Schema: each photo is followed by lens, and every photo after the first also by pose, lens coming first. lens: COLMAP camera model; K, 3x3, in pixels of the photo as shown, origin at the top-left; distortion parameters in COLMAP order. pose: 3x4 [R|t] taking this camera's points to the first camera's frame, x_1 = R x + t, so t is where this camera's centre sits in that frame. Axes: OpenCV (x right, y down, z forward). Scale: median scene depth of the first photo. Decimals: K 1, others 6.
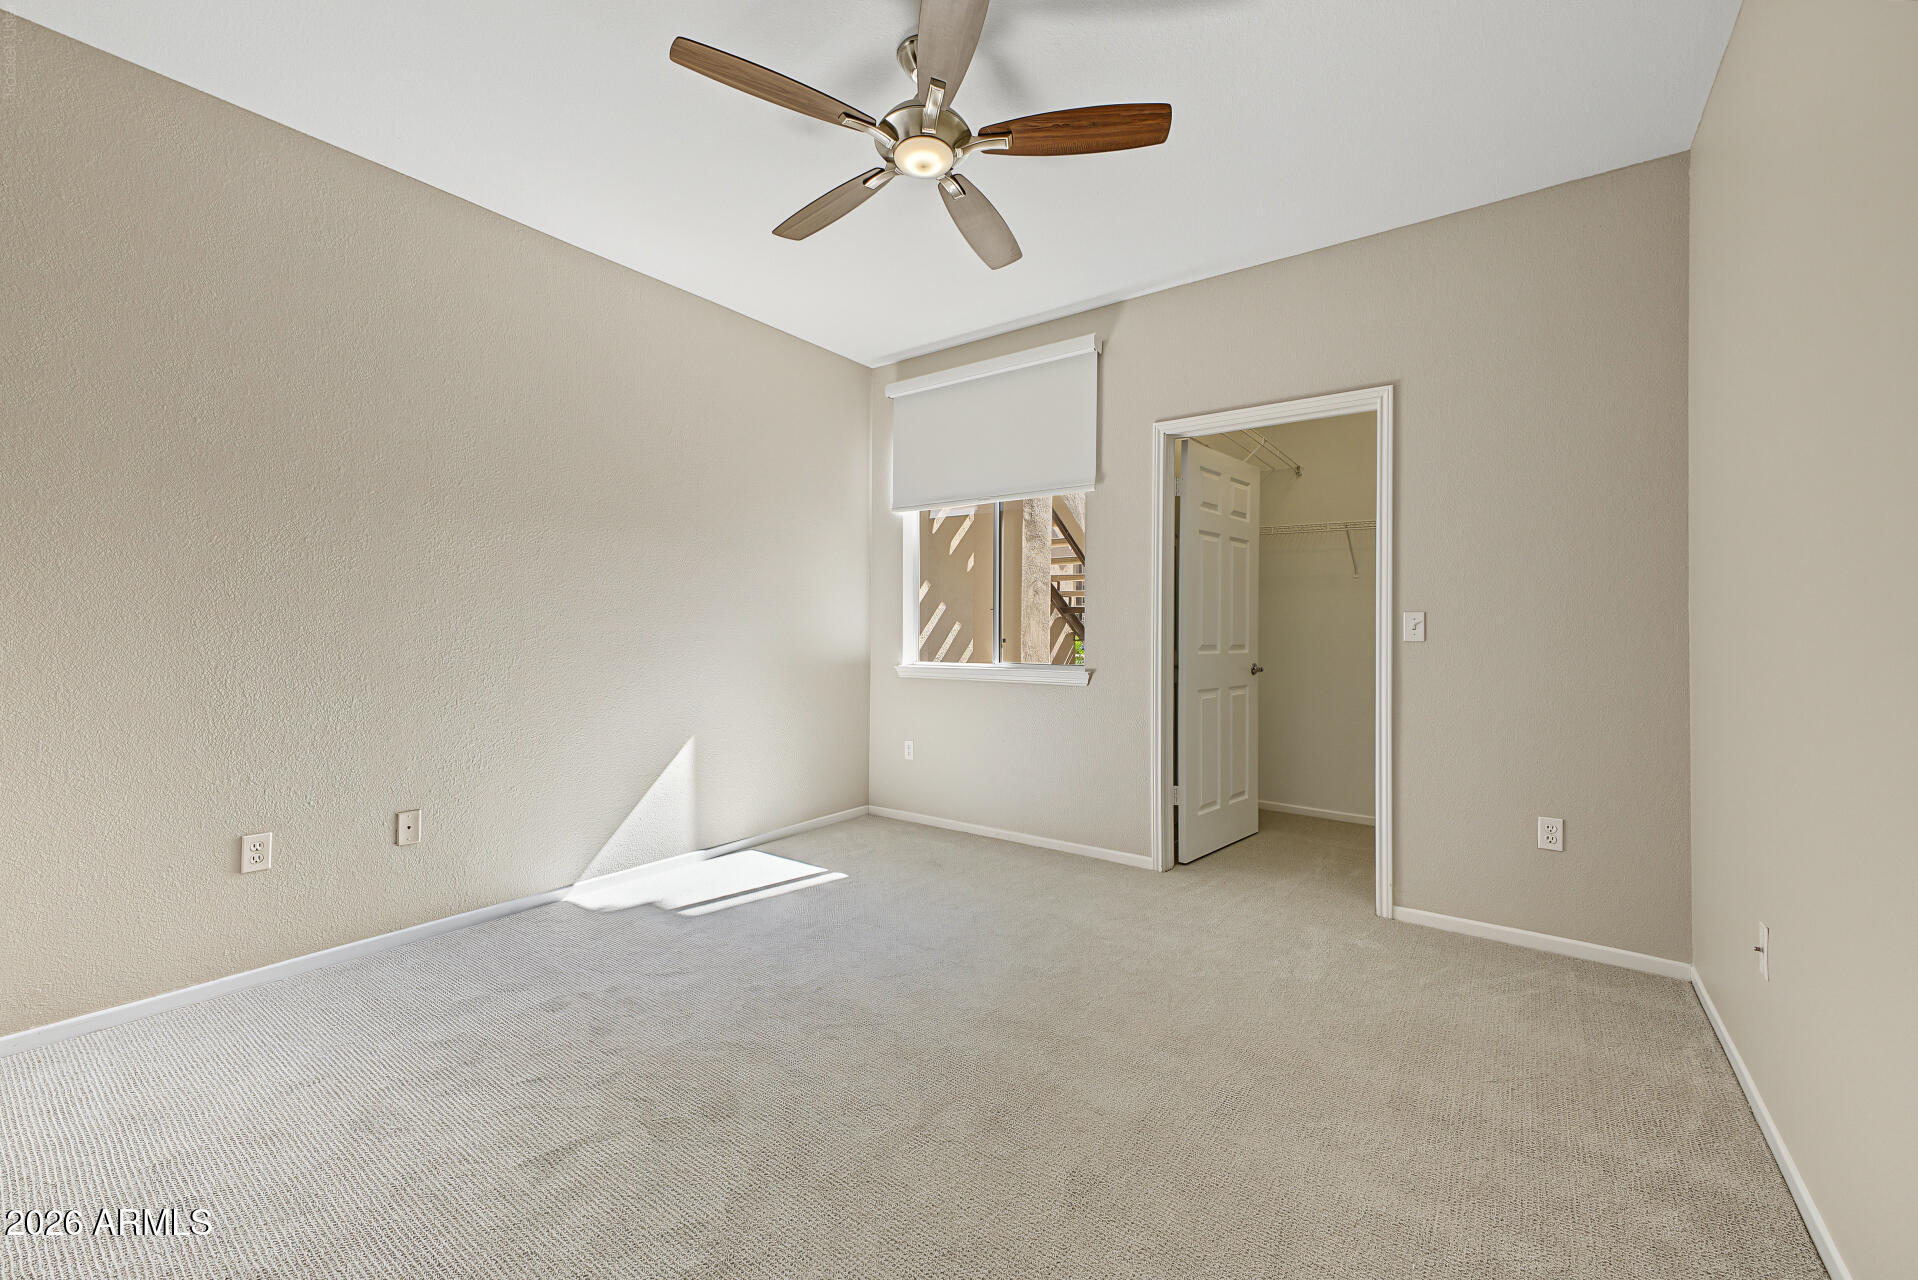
lens RADIAL K [[794.5, 0, 966.5], [0, 794.5, 623.4], [0, 0, 1]] dist [0.002512, 0.000049]
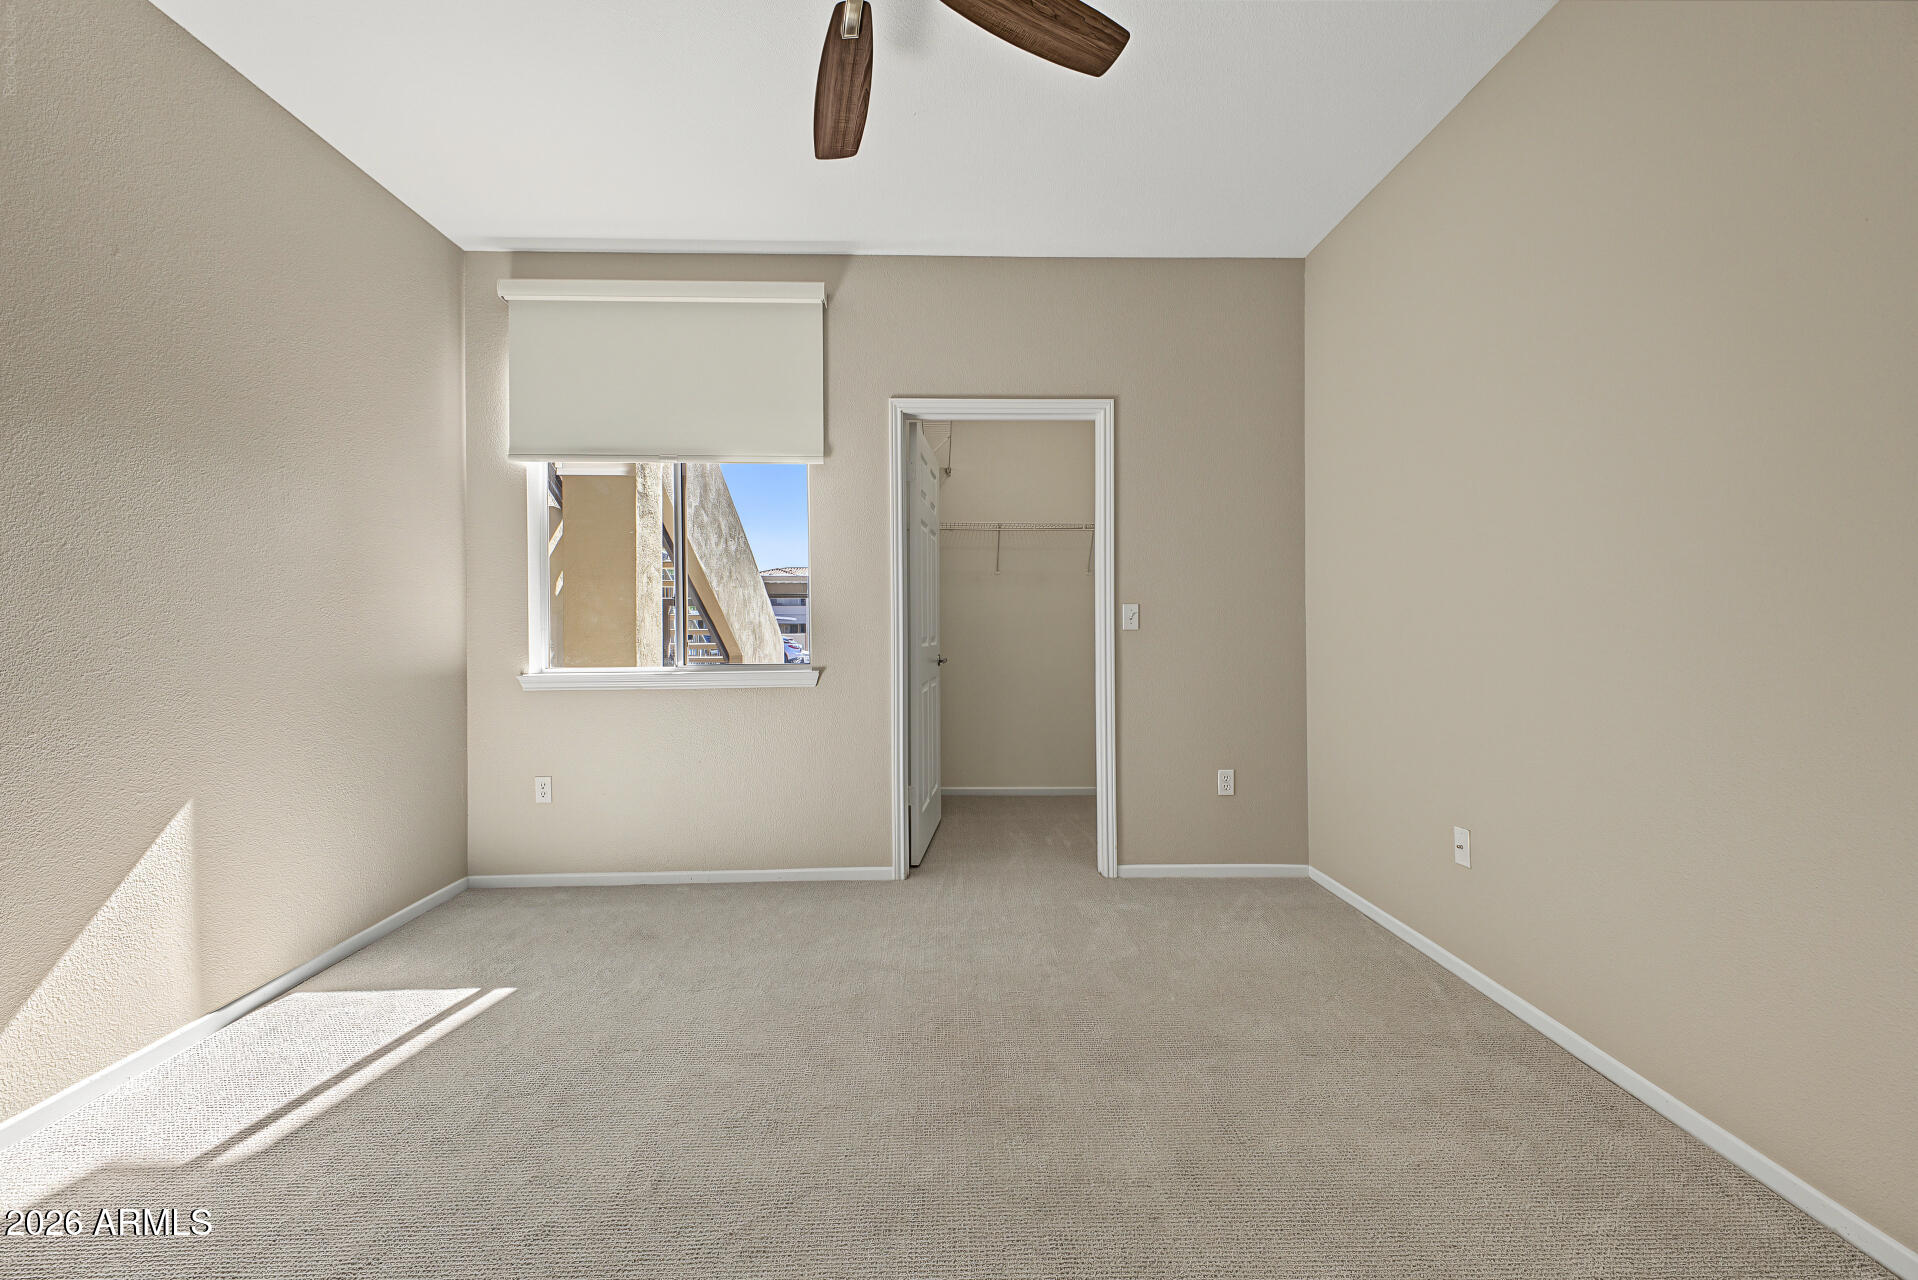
lens RADIAL K [[764.0, 0, 960.3], [0, 764.0, 628.5], [0, 0, 1]] dist [0.023961, -0.010523]
pose [[0.781586, -0.013637, 0.623648, -0.252818], [0.004466, 0.999858, 0.016266, 0.001616], [-0.623781, -0.009928, 0.781536, 0.244595]]
